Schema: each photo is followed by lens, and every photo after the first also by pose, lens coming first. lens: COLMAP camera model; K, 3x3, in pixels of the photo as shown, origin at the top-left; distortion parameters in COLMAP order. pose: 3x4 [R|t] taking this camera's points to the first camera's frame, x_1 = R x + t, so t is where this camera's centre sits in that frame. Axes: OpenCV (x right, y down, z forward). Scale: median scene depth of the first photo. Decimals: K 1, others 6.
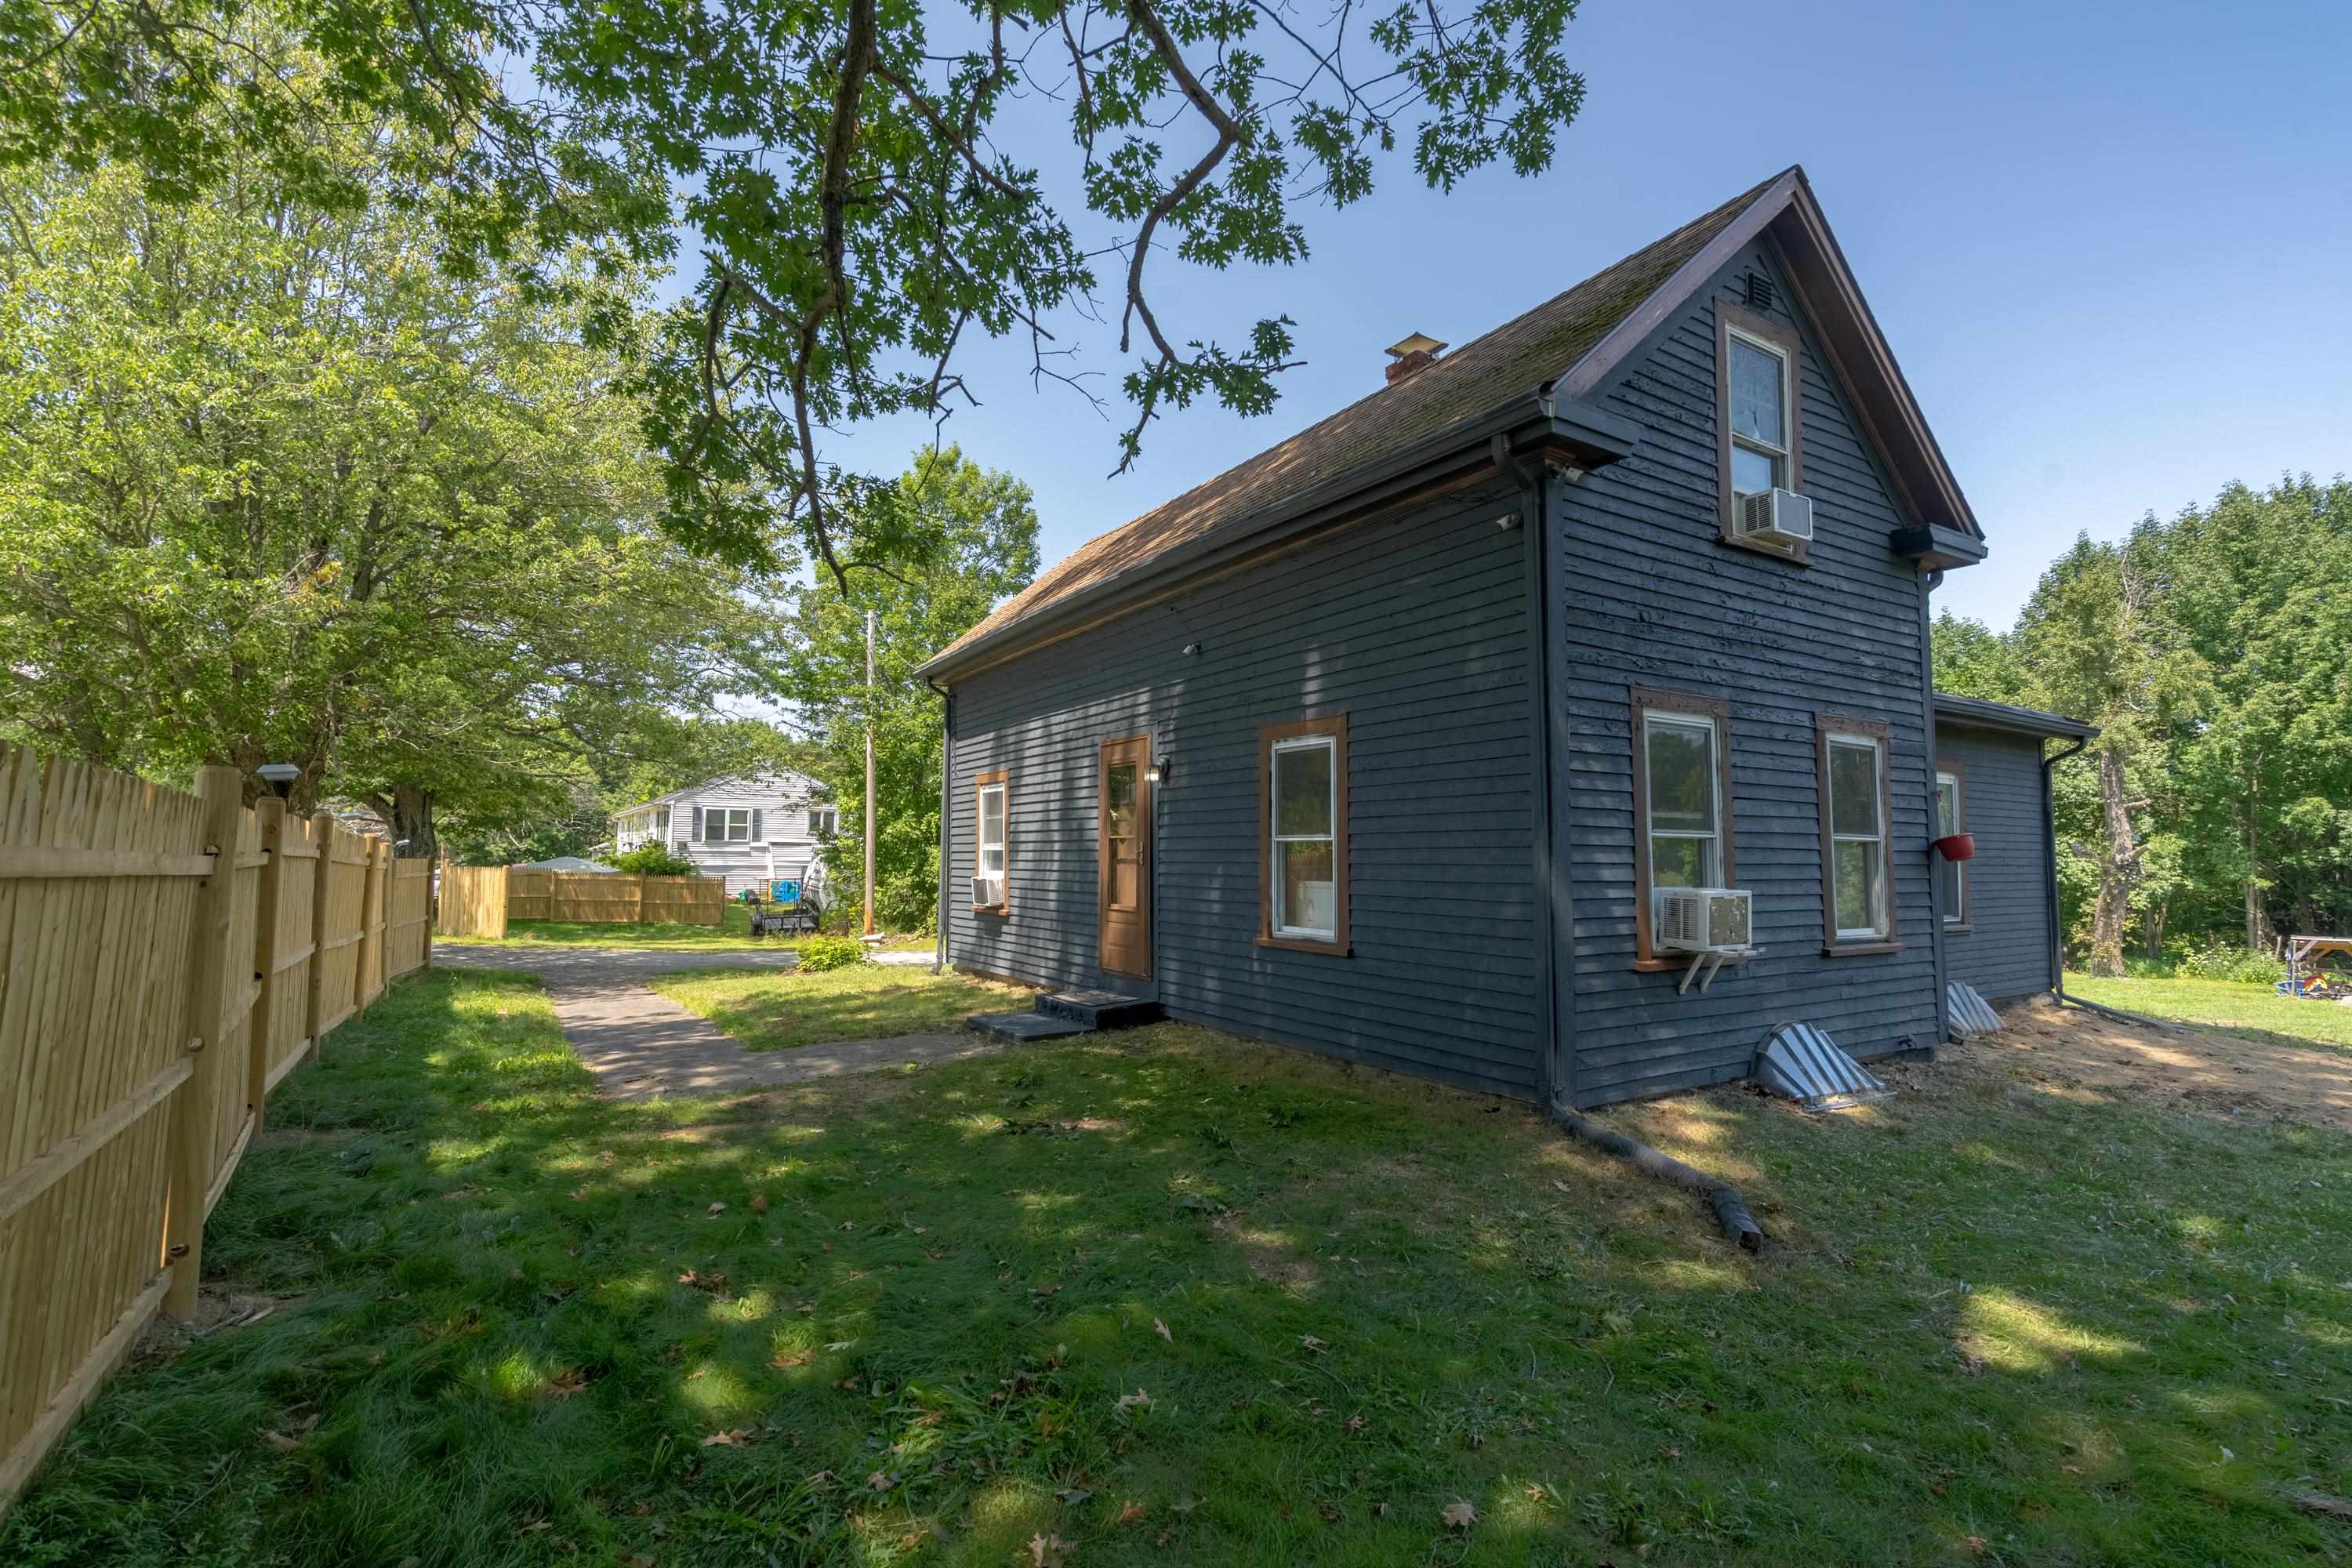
lens RADIAL K [[1081.9, 0, 1177.0], [0, 1081.9, 782.5], [0, 0, 1]] dist [-0.001615, 0.000436]
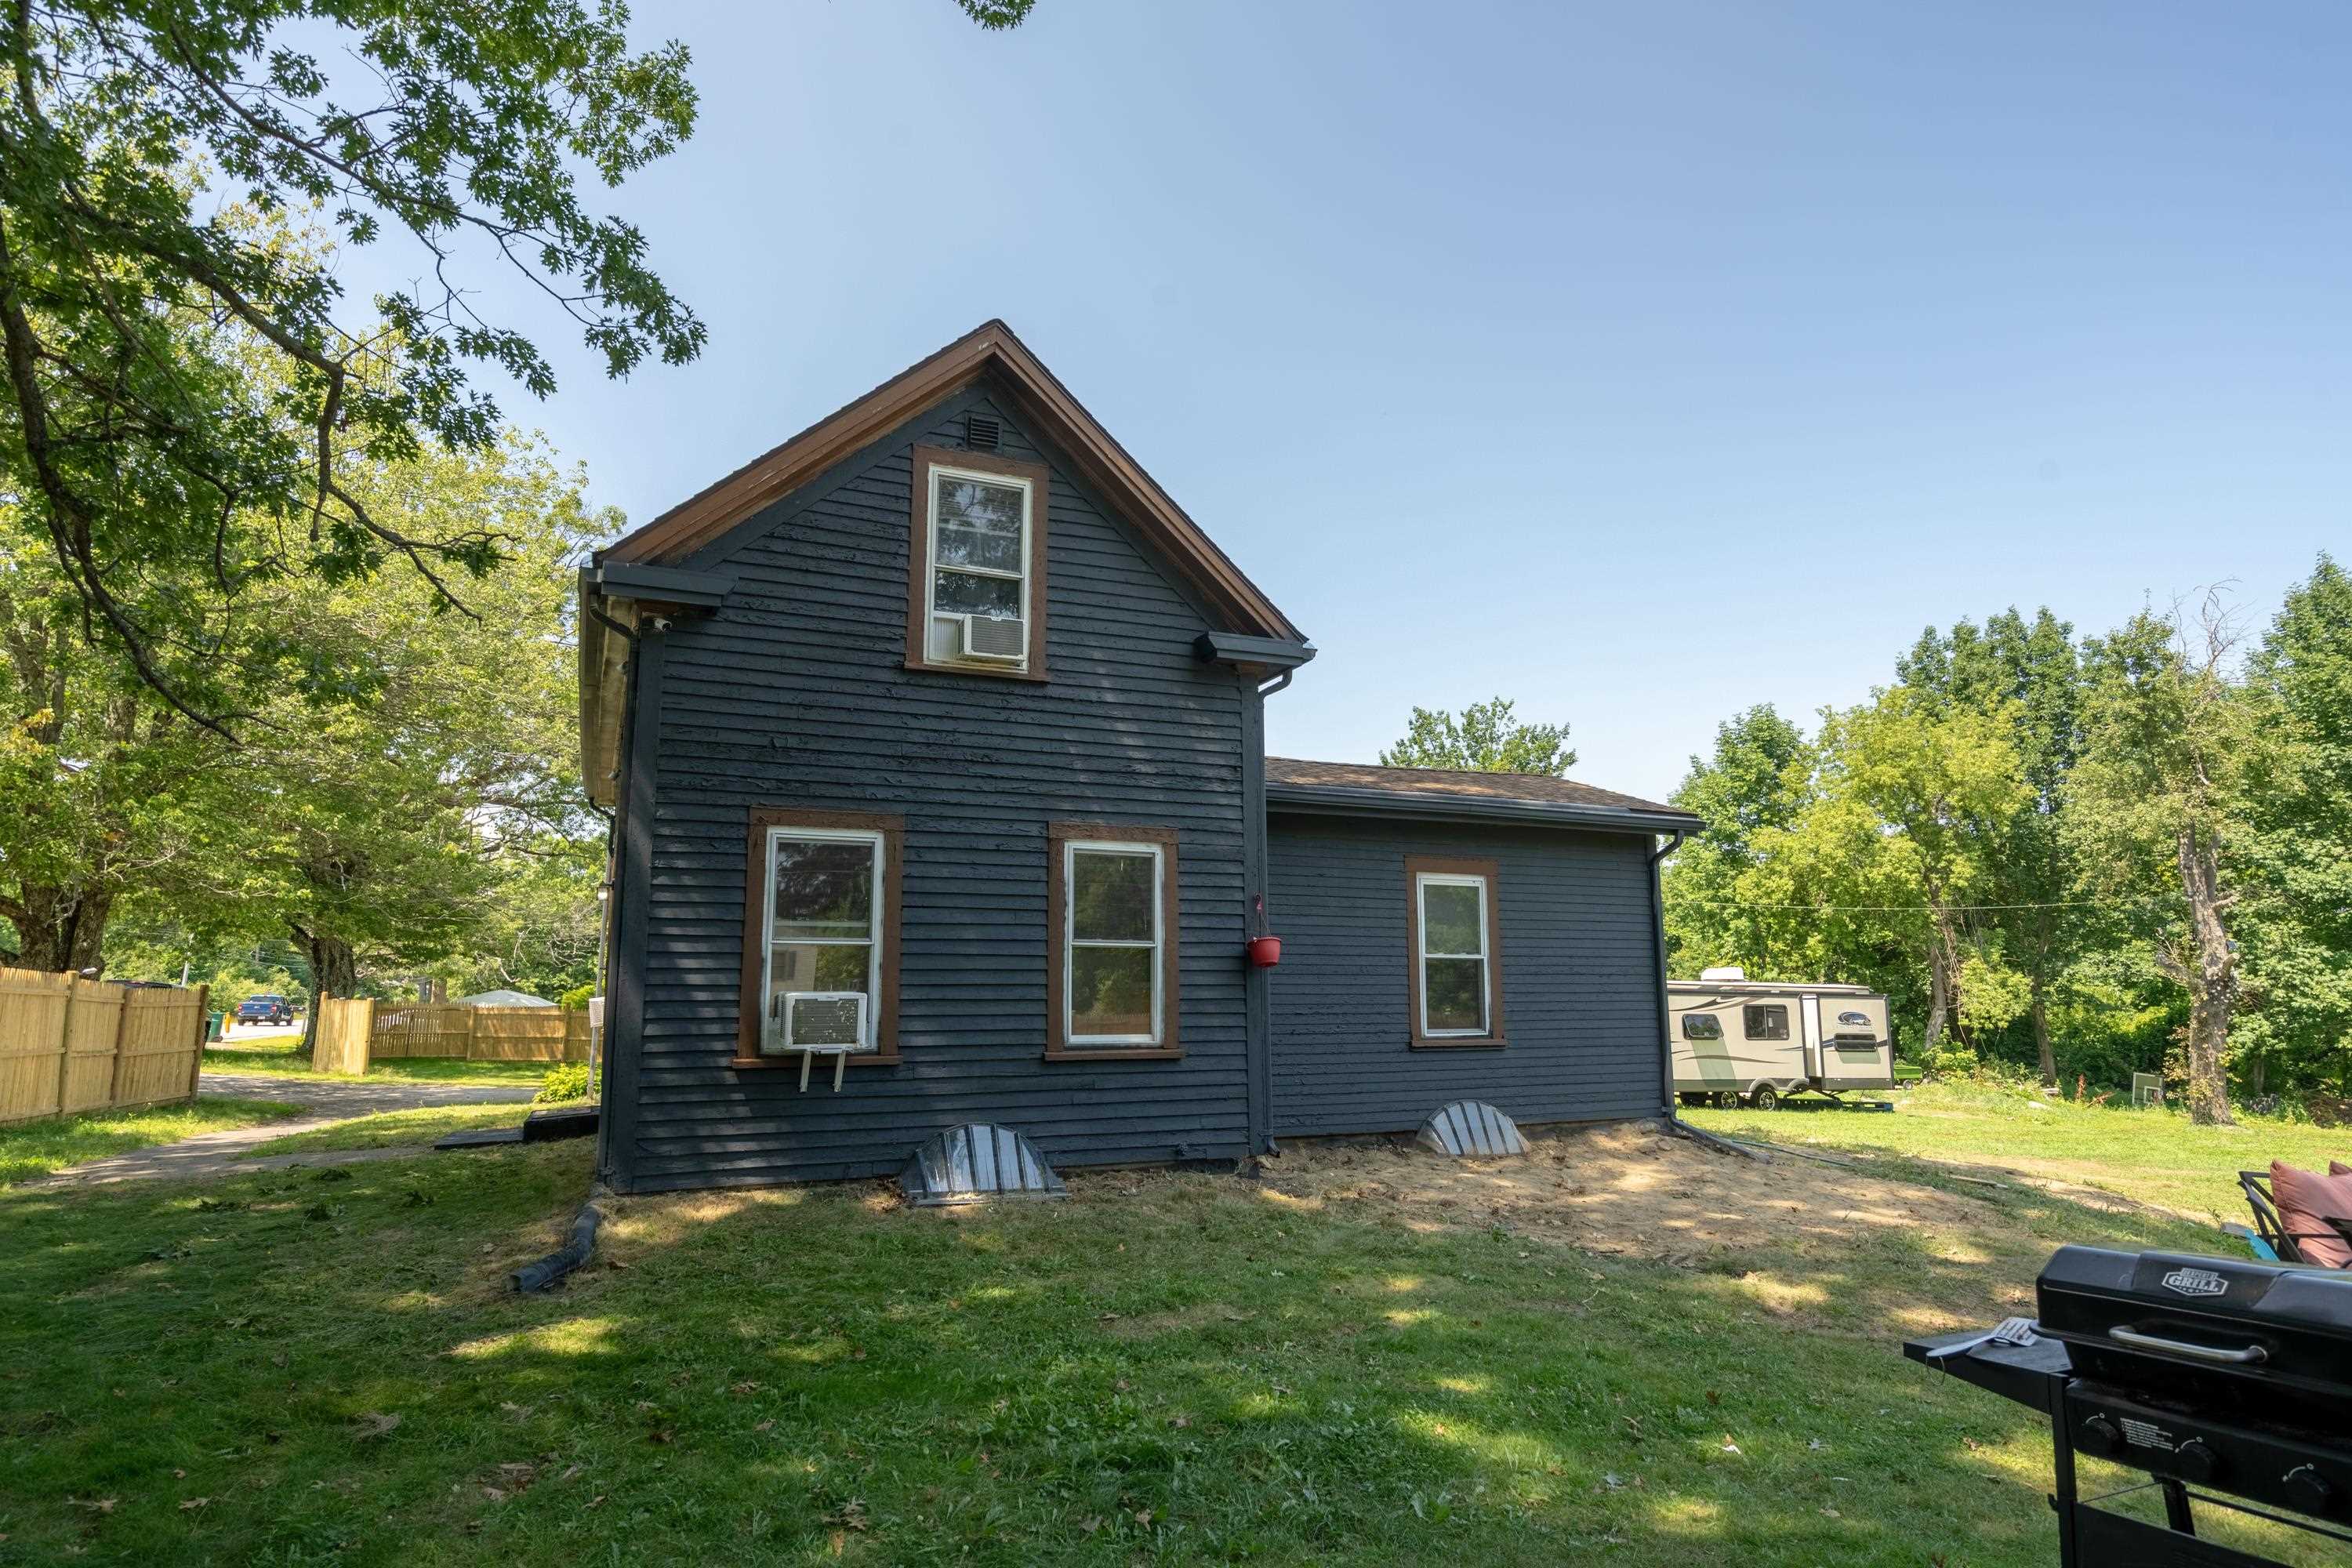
lens RADIAL K [[1305.4, 0, 1167.7], [0, 1305.4, 786.9], [0, 0, 1]] dist [-0.001252, -0.001118]
pose [[0.989932, -0.030894, -0.138132, 0.865809], [0.019081, 0.996109, -0.086040, 0.010848], [0.140253, 0.082538, 0.986669, -0.213996]]
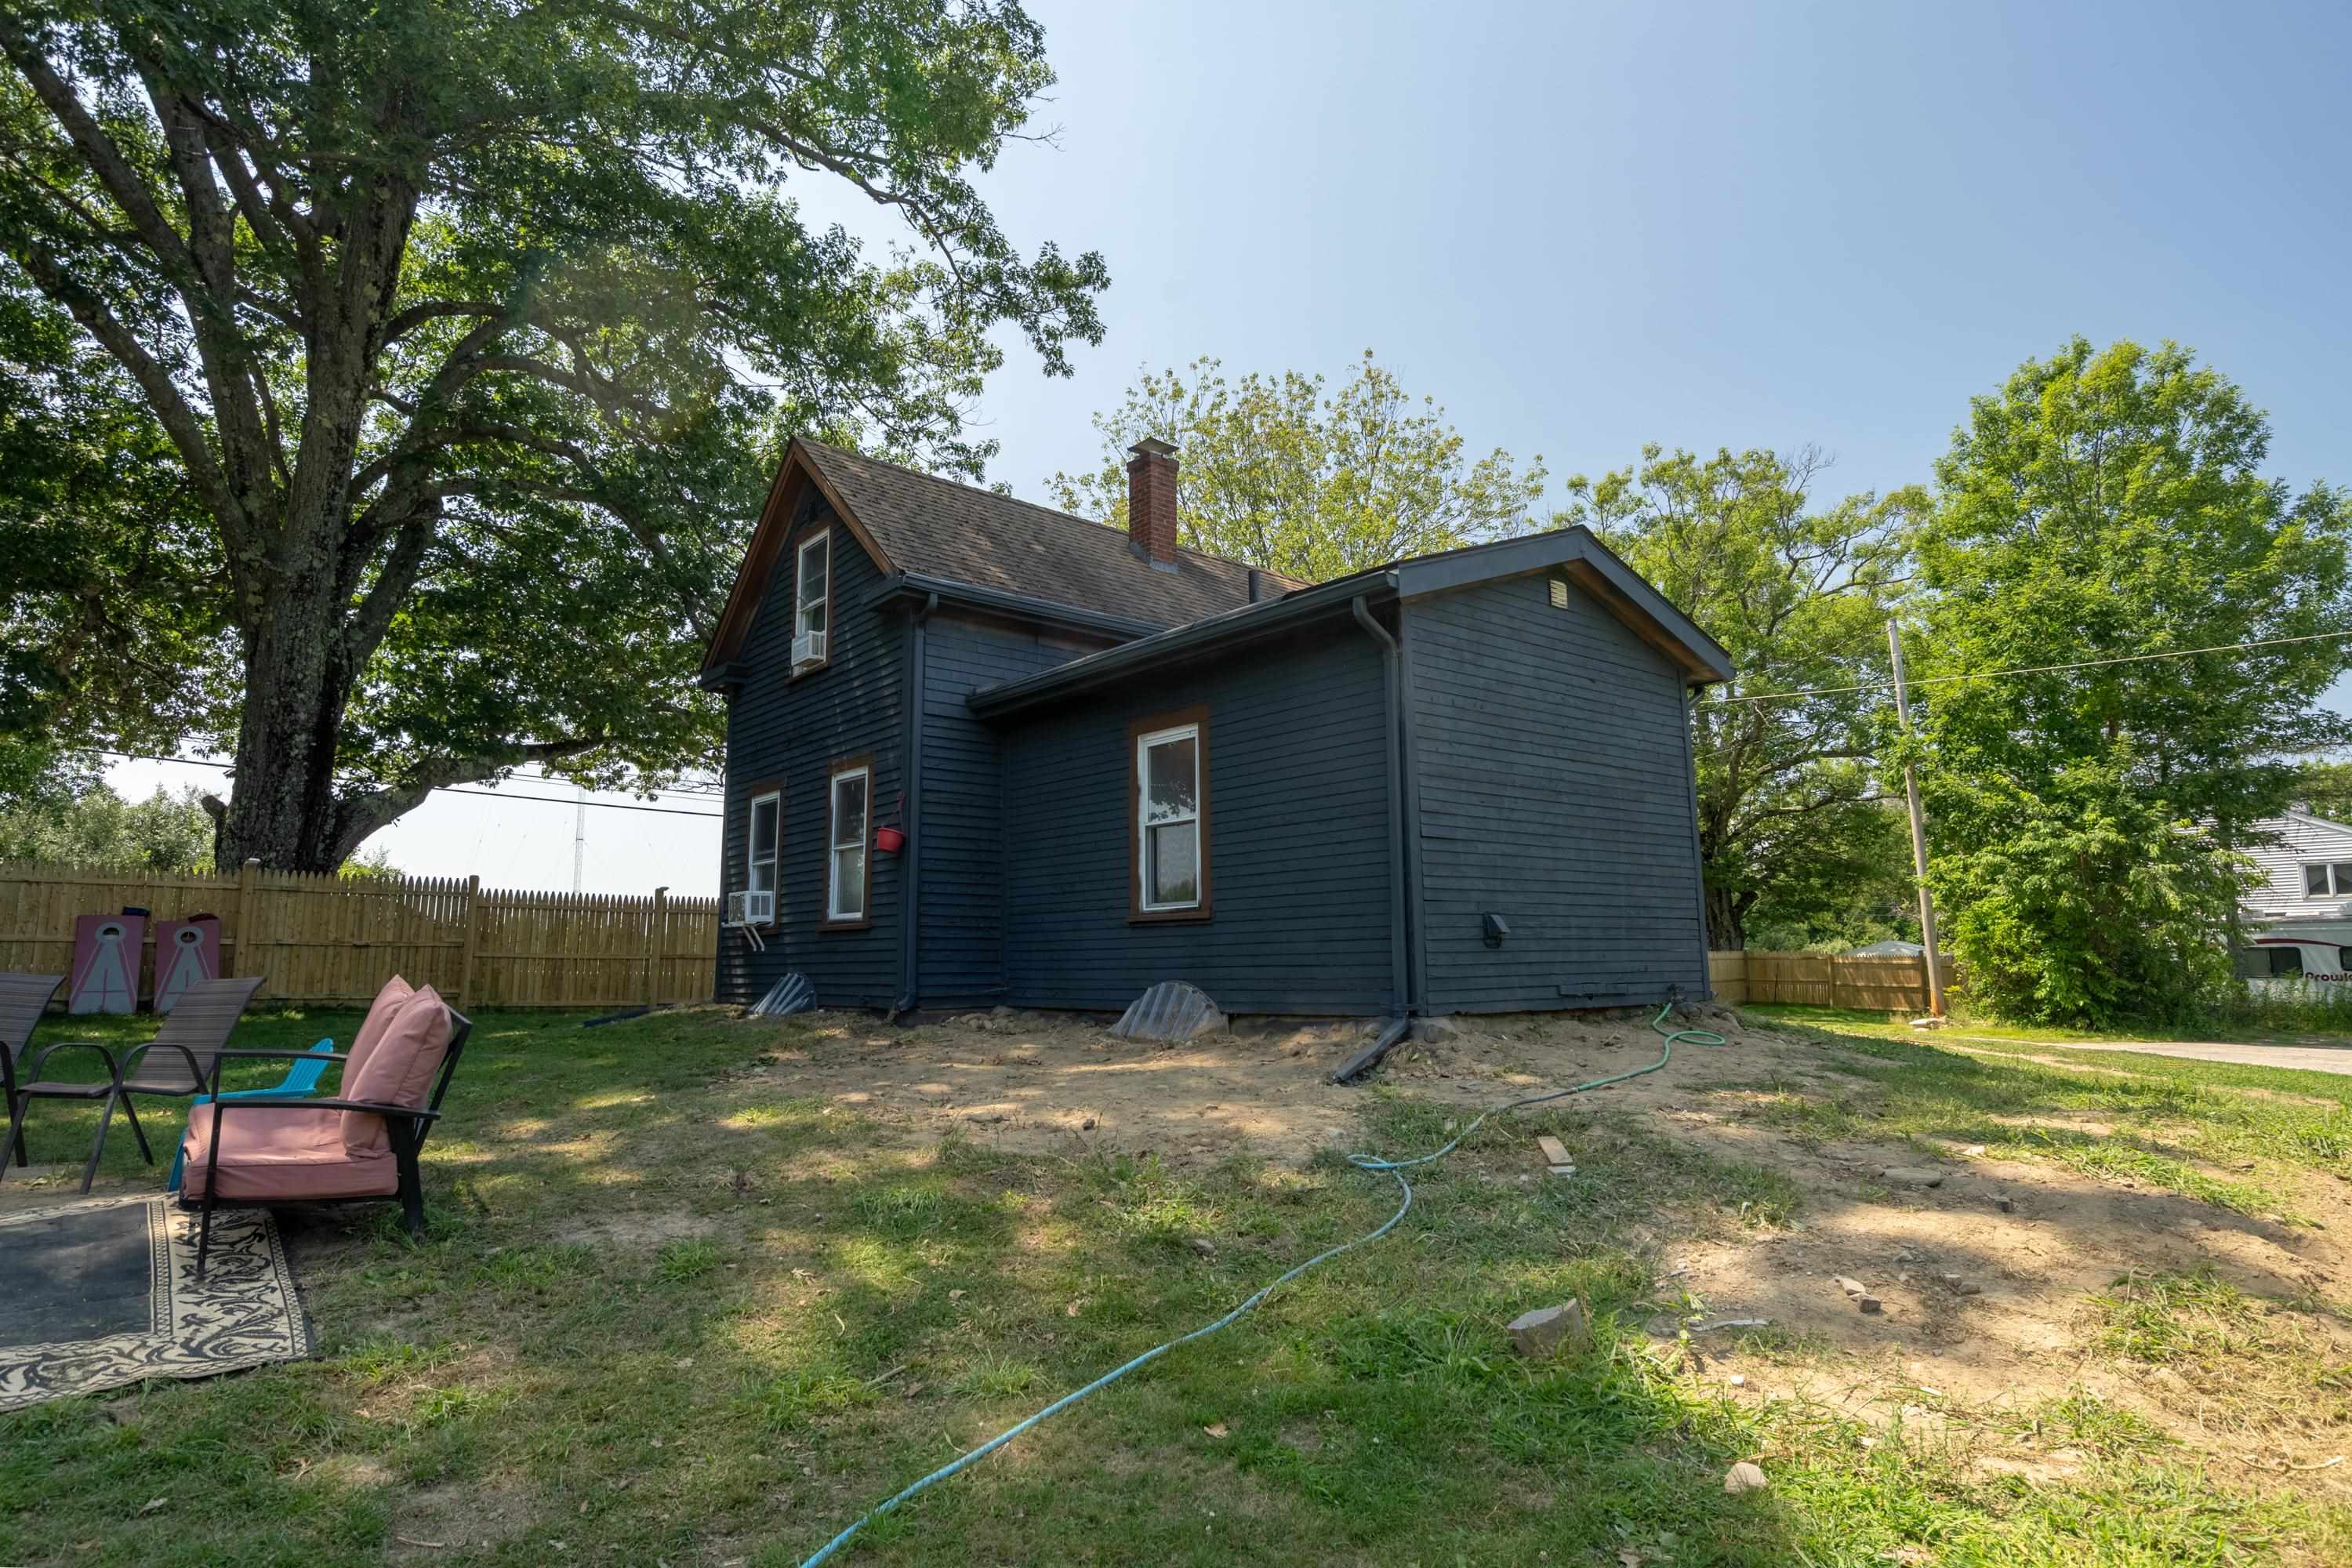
lens RADIAL K [[1305.4, 0, 1170.8], [0, 1305.4, 780.7], [0, 0, 1]] dist [-0.001252, -0.001118]
pose [[0.154708, -0.158448, -0.975172, 2.336335], [0.083270, 0.985635, -0.146937, 0.245990], [0.984445, -0.058470, 0.165679, 1.168669]]
